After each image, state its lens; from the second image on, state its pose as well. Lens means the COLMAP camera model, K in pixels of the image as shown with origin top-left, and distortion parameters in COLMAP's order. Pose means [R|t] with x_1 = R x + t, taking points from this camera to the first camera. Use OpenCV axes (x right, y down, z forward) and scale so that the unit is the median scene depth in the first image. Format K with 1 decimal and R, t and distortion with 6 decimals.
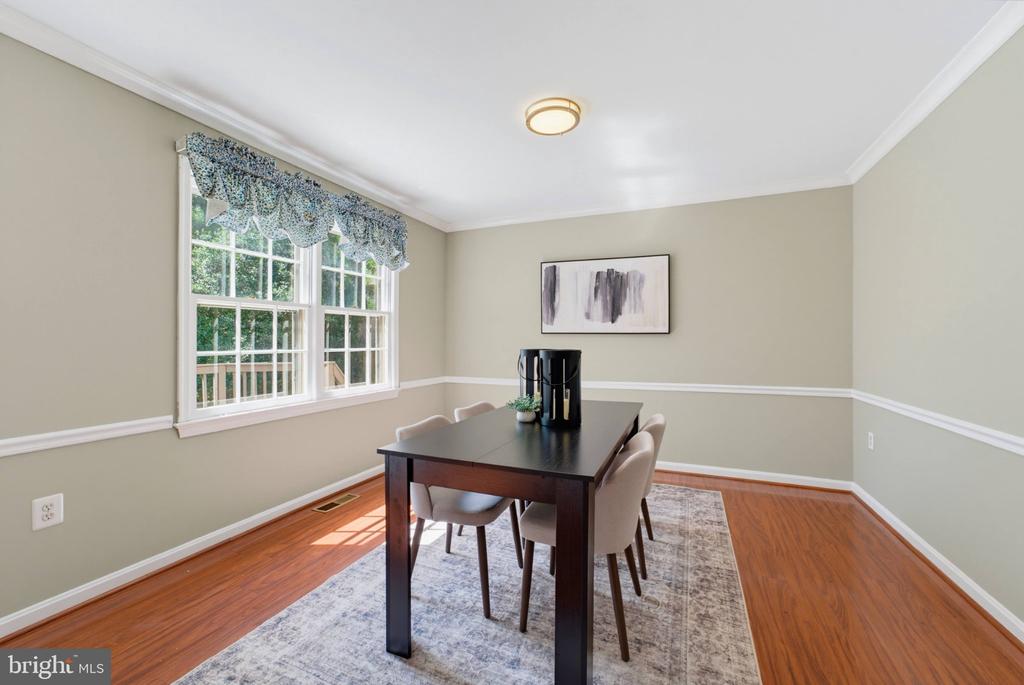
lens RADIAL K [[424.3, 0, 512.0], [0, 424.3, 342.5], [0, 0, 1]] dist [-0.039277, 0.000053]
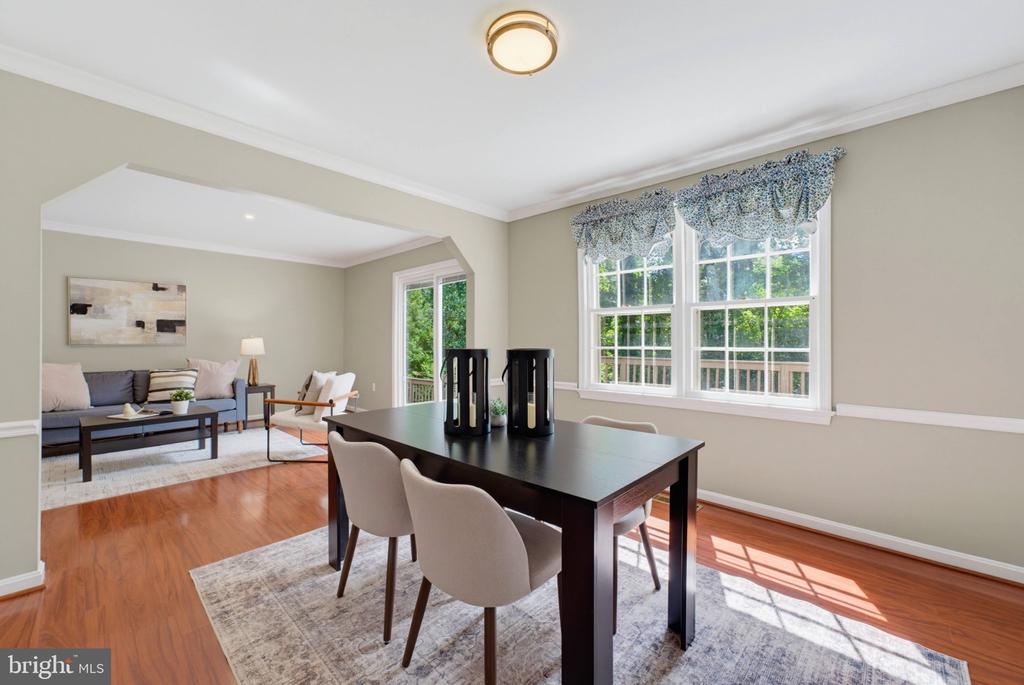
lens RADIAL K [[417.9, 0, 508.5], [0, 417.9, 339.8], [0, 0, 1]] dist [-0.017973, 0.000085]
pose [[-0.383110, 0.000747, -0.923702, 0.689999], [0.004153, 0.999991, -0.000914, -0.003300], [0.923693, -0.004186, -0.383110, 1.089910]]
